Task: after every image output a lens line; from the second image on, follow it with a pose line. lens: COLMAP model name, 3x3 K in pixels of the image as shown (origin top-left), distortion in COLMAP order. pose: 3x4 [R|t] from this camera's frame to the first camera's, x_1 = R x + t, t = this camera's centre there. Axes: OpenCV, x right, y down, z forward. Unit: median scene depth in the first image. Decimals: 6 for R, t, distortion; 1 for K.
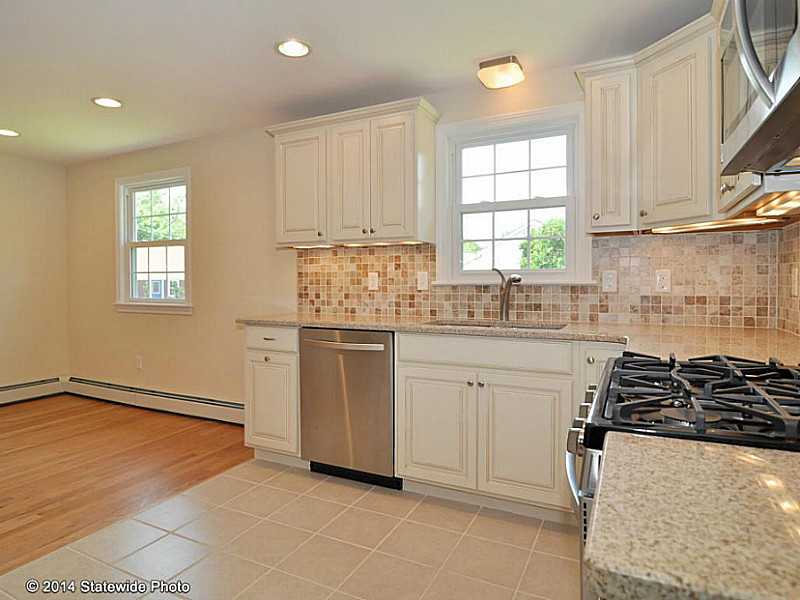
lens RADIAL K [[485.8, 0, 384.8], [0, 485.8, 301.5], [0, 0, 1]] dist [-0.006165, -0.003121]
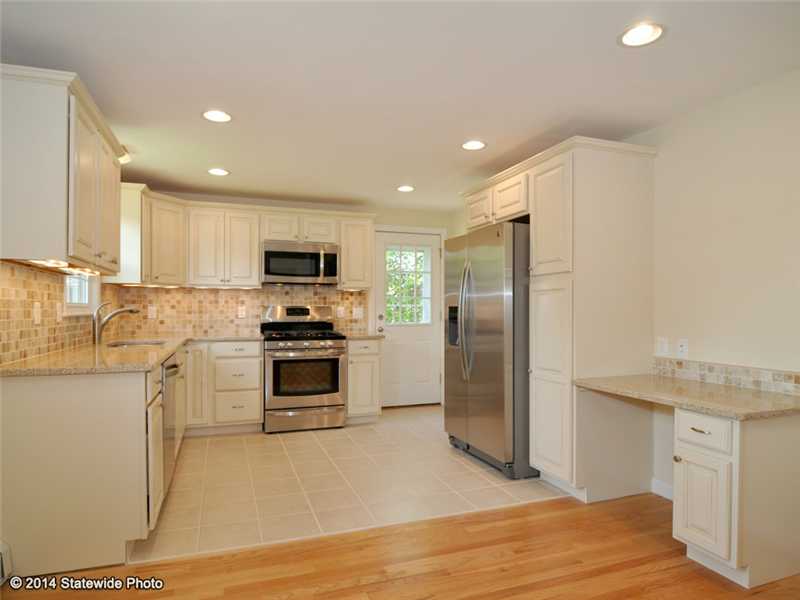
lens RADIAL K [[508.5, 0, 399.6], [0, 508.5, 314.7], [0, 0, 1]] dist [-0.003921, -0.001429]
pose [[-0.740691, -0.004859, 0.671829, -1.073237], [0.027496, 0.998917, 0.037539, -0.057224], [-0.671283, 0.046278, -0.739755, 1.284806]]
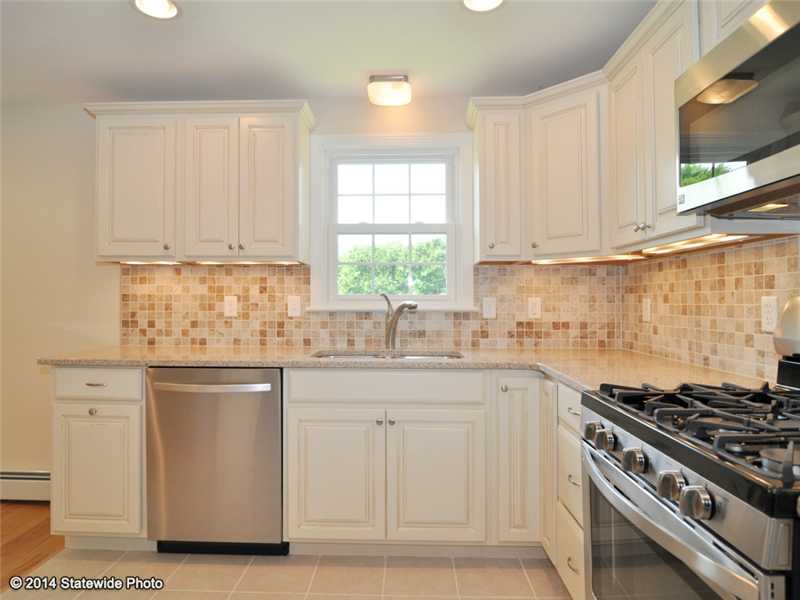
lens RADIAL K [[485.8, 0, 384.8], [0, 485.8, 301.5], [0, 0, 1]] dist [-0.006165, -0.003121]
pose [[0.901031, 0.004992, 0.433727, -0.157115], [0.012409, 0.999228, -0.037277, -0.016145], [-0.433578, 0.038970, 0.900273, 0.132032]]
